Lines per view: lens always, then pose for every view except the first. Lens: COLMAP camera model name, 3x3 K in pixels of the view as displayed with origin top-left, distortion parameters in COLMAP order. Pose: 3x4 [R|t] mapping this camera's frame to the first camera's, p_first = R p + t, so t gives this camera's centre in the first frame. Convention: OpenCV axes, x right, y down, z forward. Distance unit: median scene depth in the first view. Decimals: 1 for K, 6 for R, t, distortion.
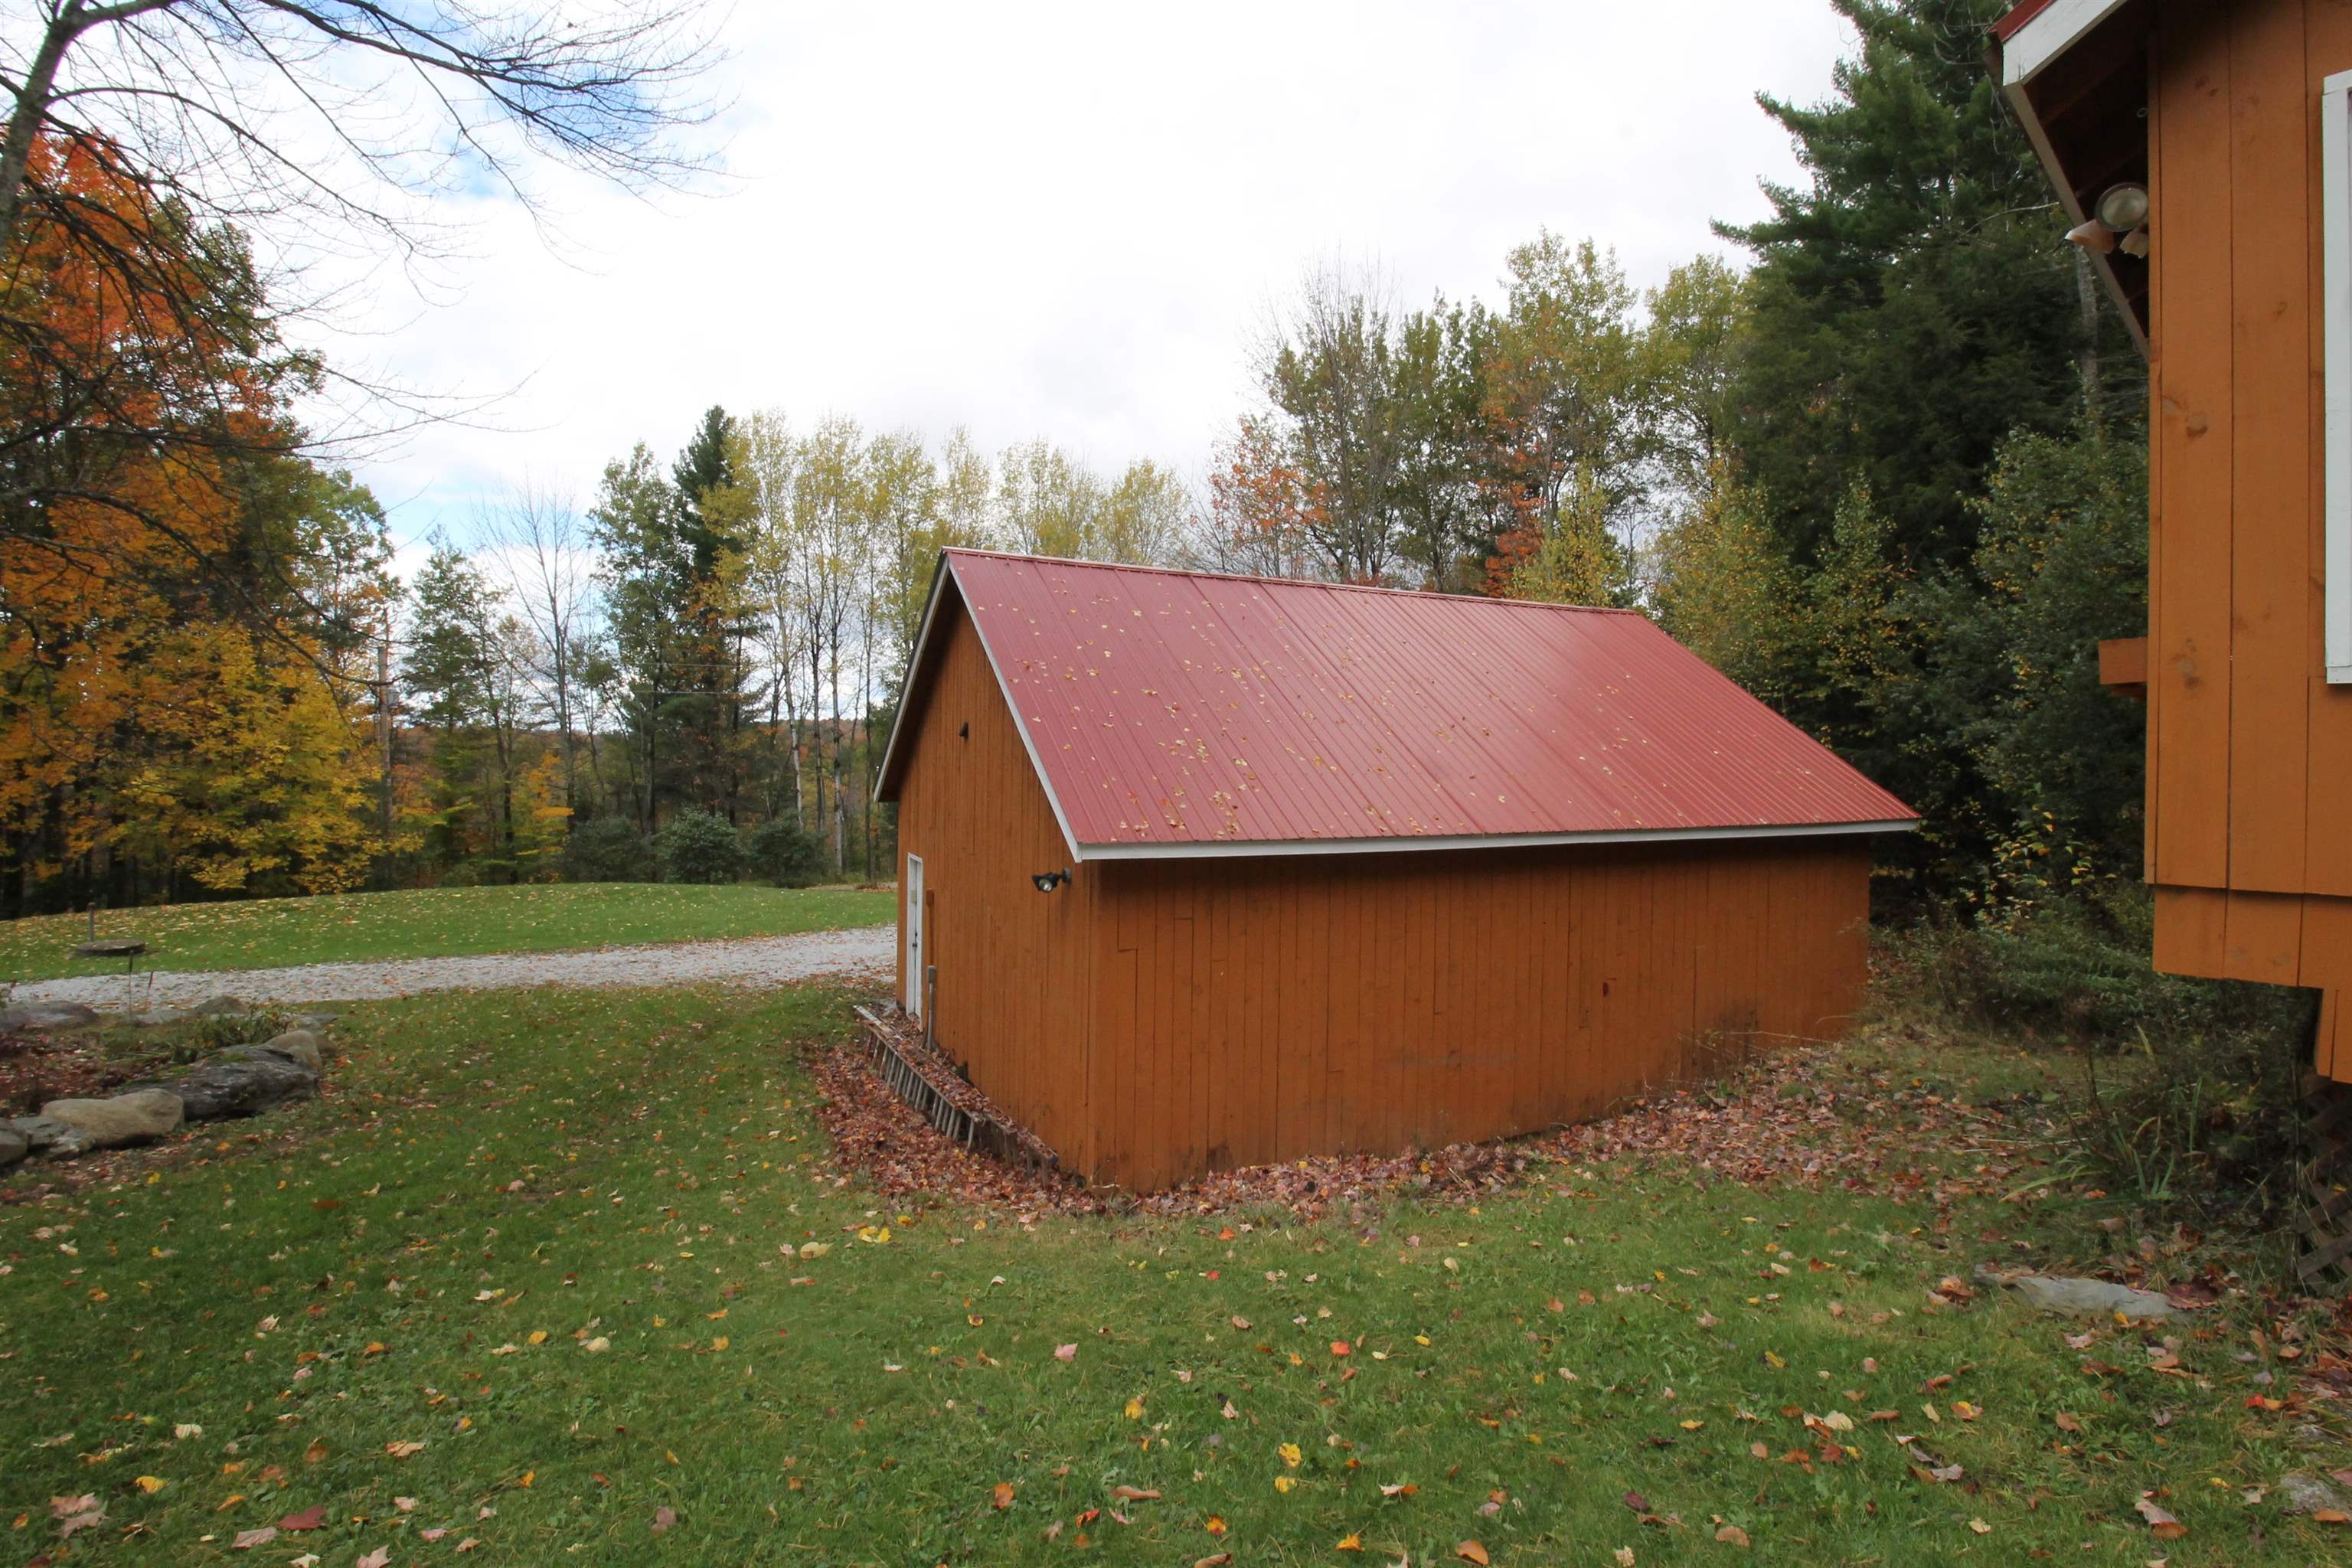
lens RADIAL K [[1104.1, 0, 1196.4], [0, 1104.1, 769.5], [0, 0, 1]] dist [-0.003660, -0.009817]
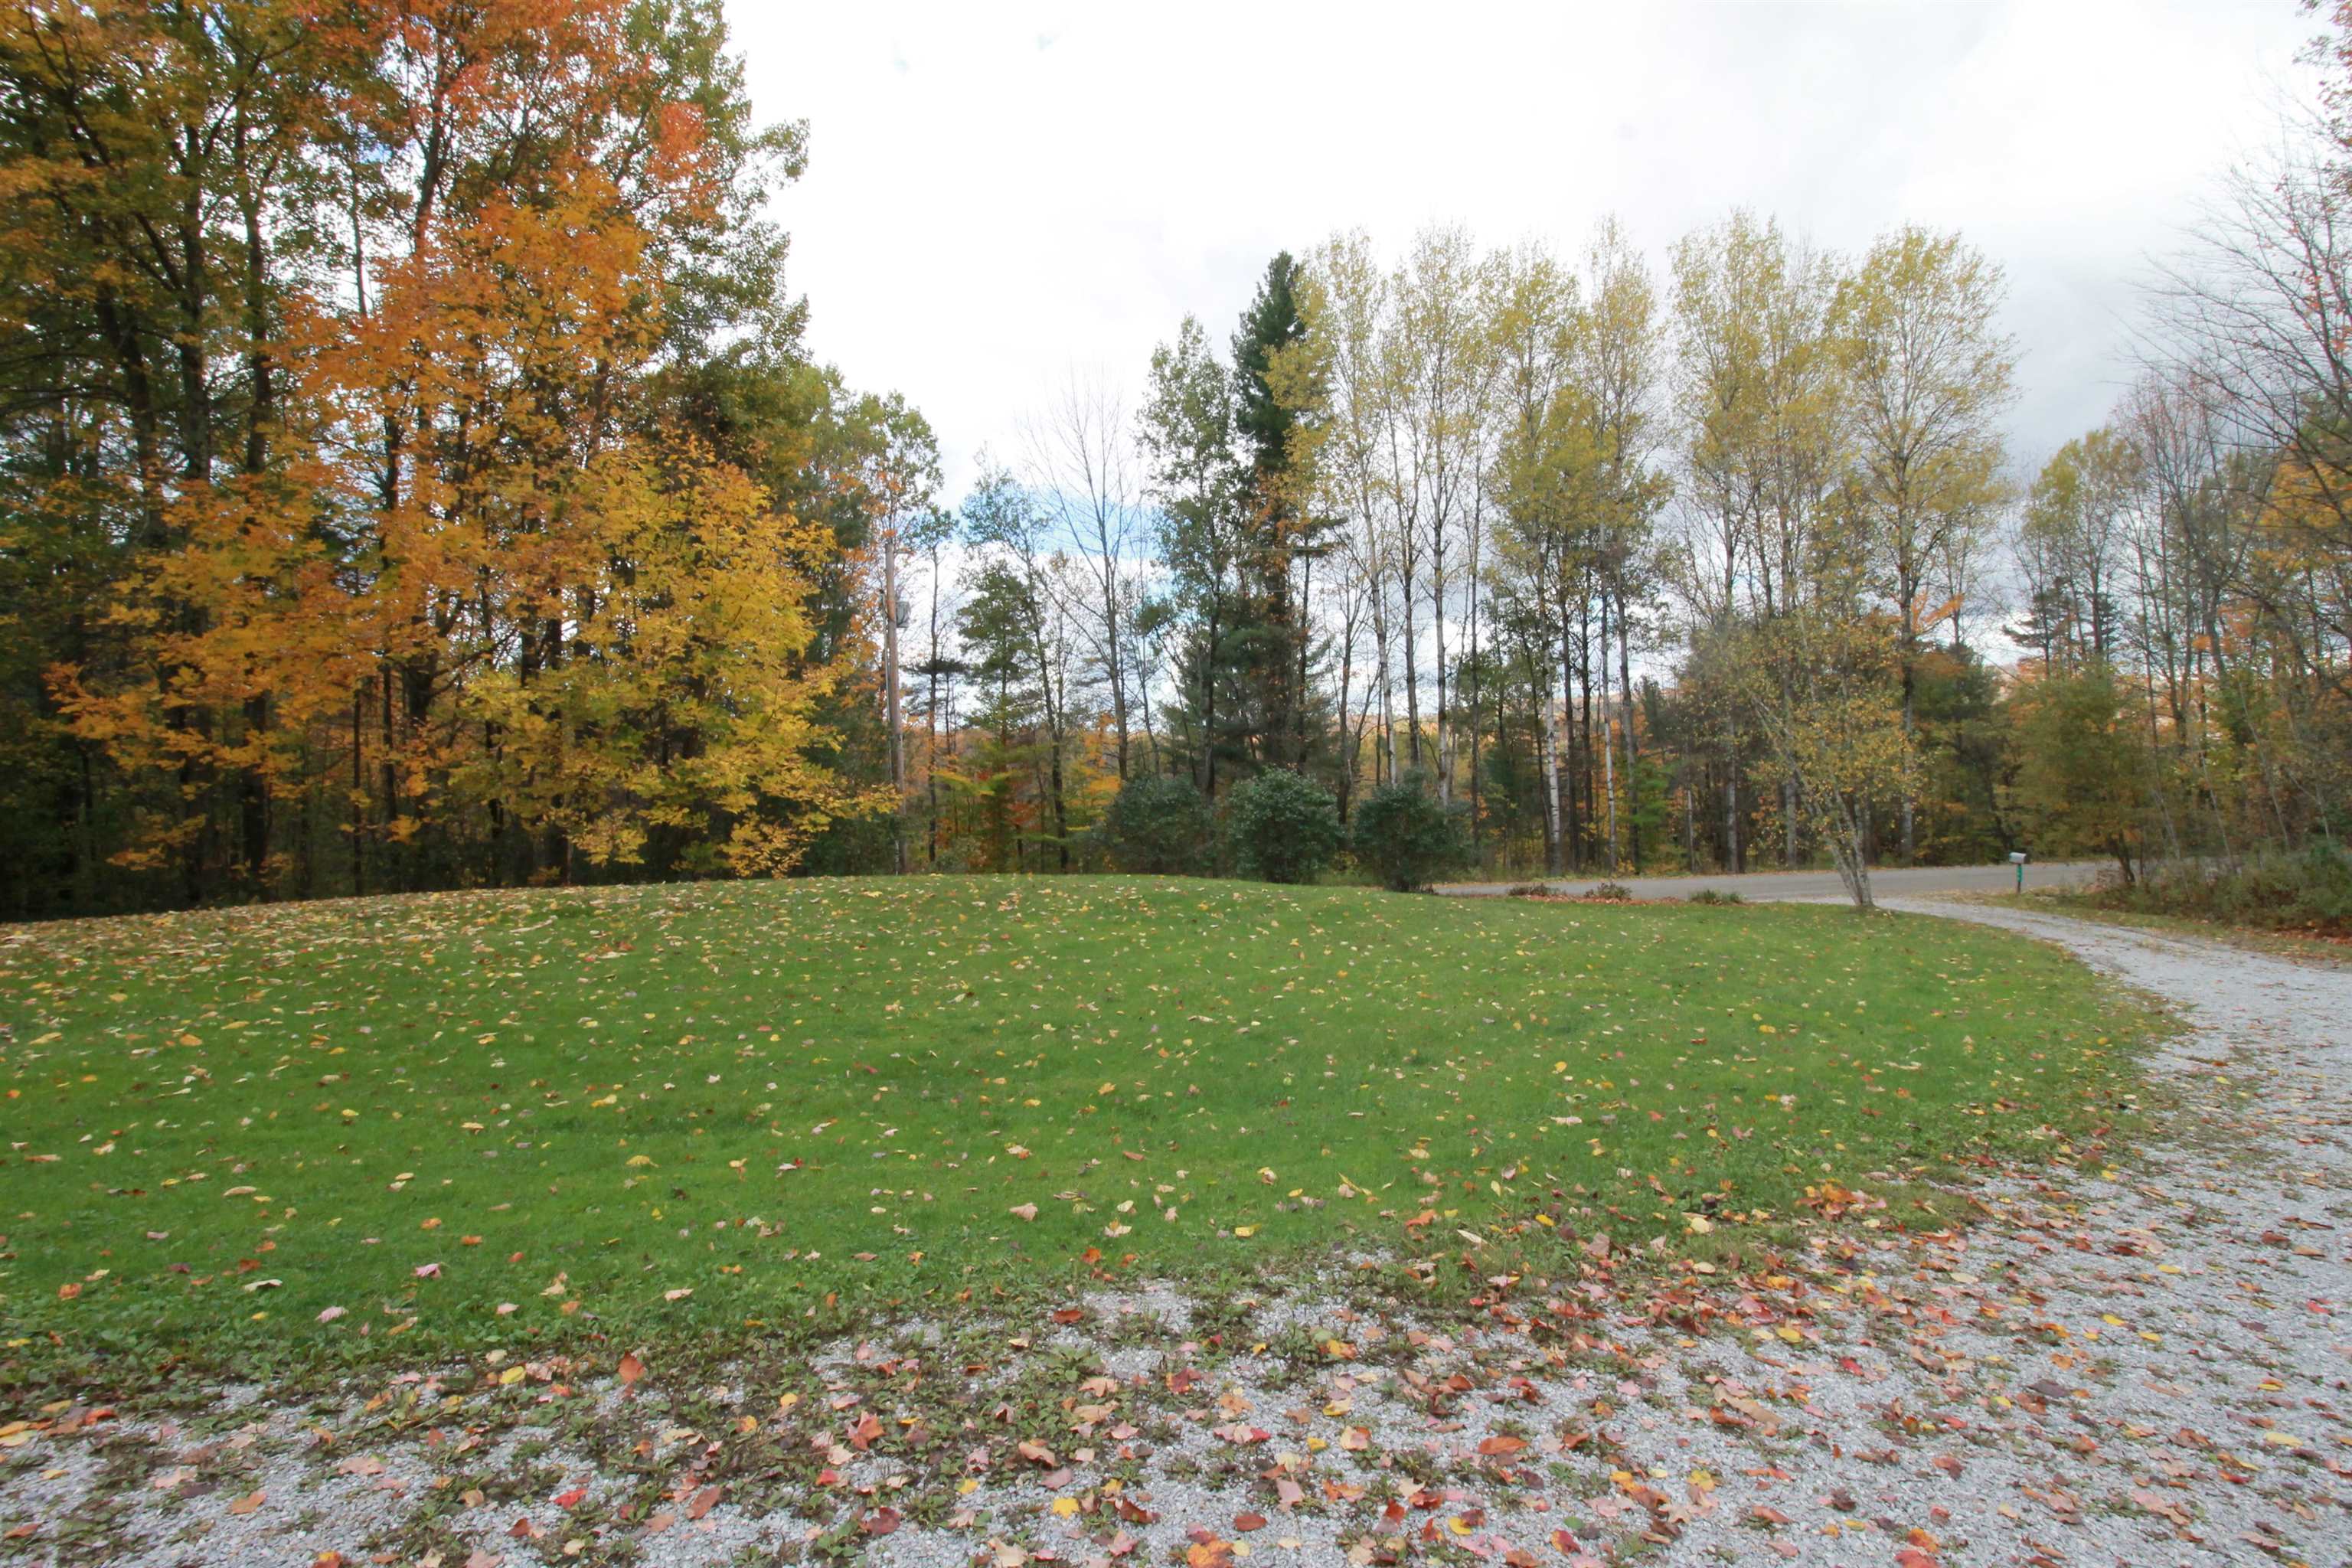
lens RADIAL K [[1104.1, 0, 1196.4], [0, 1104.1, 769.5], [0, 0, 1]] dist [-0.003660, -0.009817]
pose [[0.895641, 0.002802, -0.444769, -0.146083], [0.003567, 0.999903, 0.013482, 0.023008], [0.444763, -0.013662, 0.895544, 0.278823]]
